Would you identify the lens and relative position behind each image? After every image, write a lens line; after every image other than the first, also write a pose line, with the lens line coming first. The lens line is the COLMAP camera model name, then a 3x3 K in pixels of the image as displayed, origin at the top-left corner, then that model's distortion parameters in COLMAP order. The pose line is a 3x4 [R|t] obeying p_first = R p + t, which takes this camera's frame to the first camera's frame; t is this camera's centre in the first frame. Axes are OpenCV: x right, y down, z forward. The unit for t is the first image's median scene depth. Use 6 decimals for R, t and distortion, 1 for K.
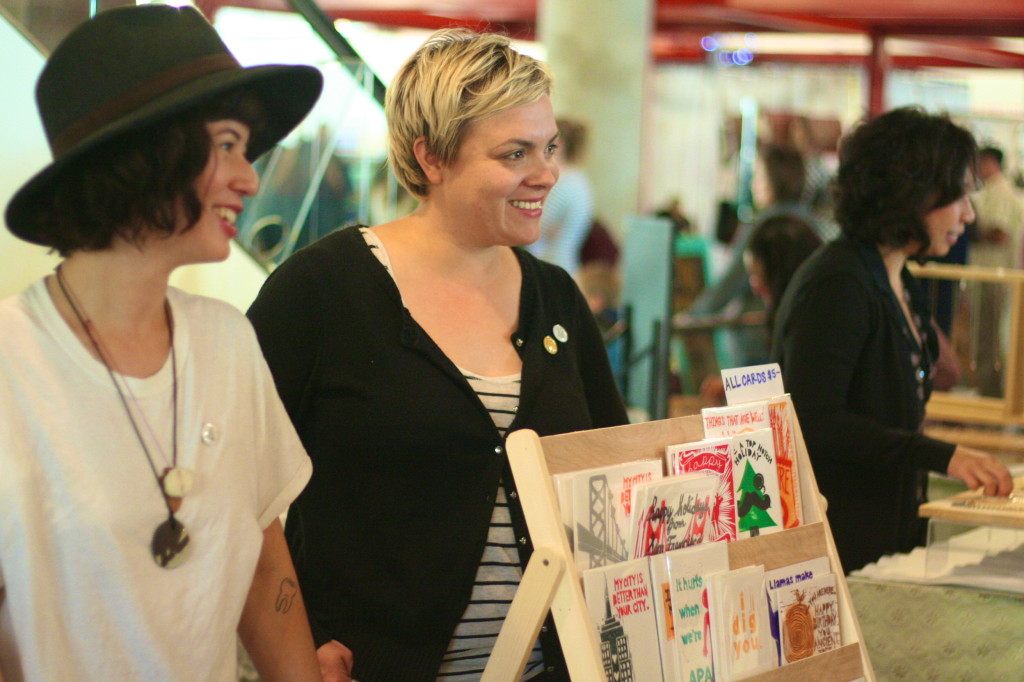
lens RADIAL K [[2298.8, 0, 512.4], [0, 2298.8, 340.5], [0, 0, 1]] dist [-0.196827, 0.000000]
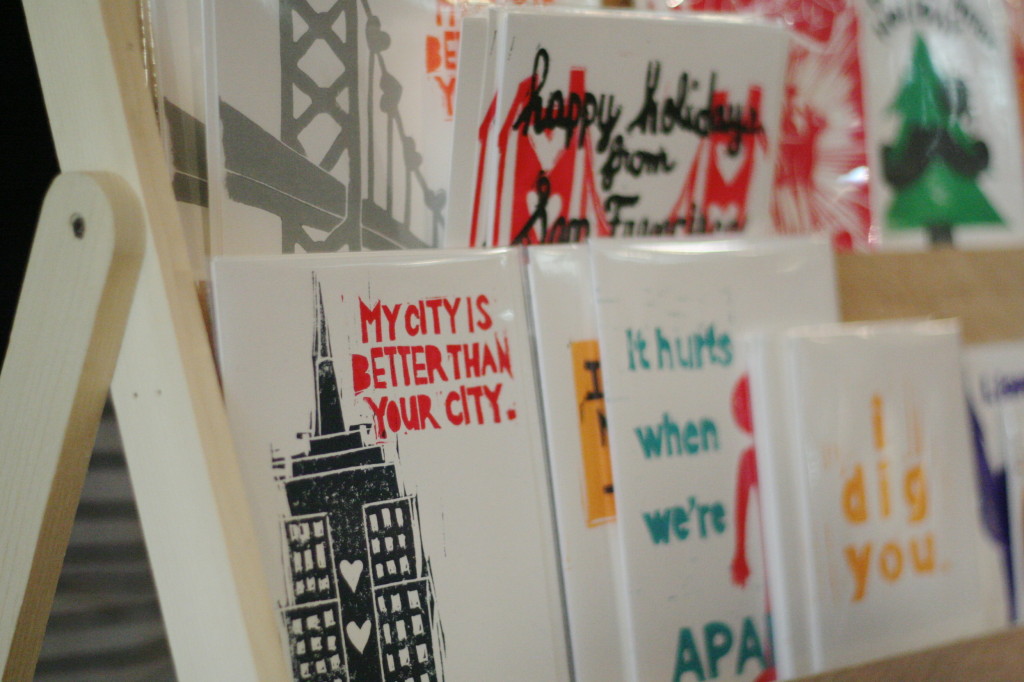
lens RADIAL K [[2298.8, 0, 510.5], [0, 2298.8, 343.3], [0, 0, 1]] dist [-0.196827, 0.000000]
pose [[0.981841, -0.005669, -0.189621, 0.115012], [0.005914, 0.999982, 0.000726, 0.106073], [0.189613, -0.001834, 0.981857, 0.696533]]
